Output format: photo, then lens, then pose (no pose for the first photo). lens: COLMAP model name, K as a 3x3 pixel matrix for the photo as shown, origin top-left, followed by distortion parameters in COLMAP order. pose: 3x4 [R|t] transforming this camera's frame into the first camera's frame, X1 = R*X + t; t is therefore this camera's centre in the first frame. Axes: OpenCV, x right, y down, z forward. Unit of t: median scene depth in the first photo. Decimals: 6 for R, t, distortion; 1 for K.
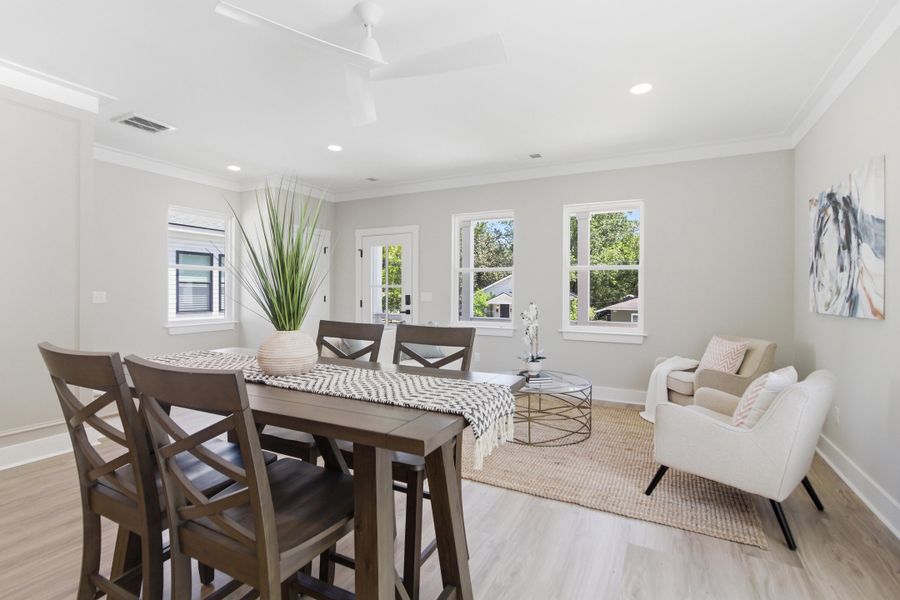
lens RADIAL K [[424.0, 0, 453.9], [0, 424.0, 293.6], [0, 0, 1]] dist [-0.002011, -0.000309]
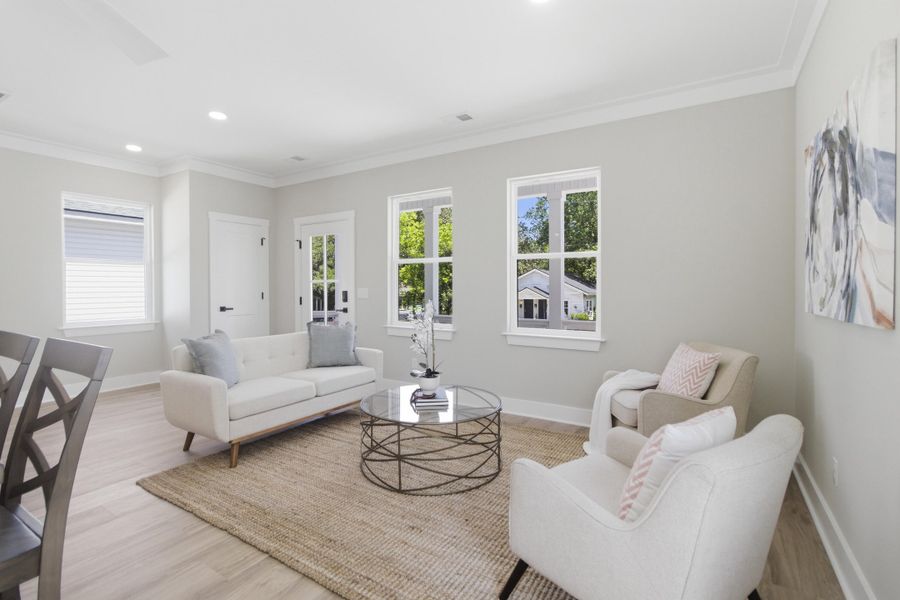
lens RADIAL K [[424.0, 0, 453.9], [0, 424.0, 293.6], [0, 0, 1]] dist [-0.002011, -0.000309]
pose [[0.996868, -0.005903, -0.078857, 0.388574], [0.006743, 0.999923, 0.010398, 0.002585], [0.078790, -0.010897, 0.996832, 0.318906]]
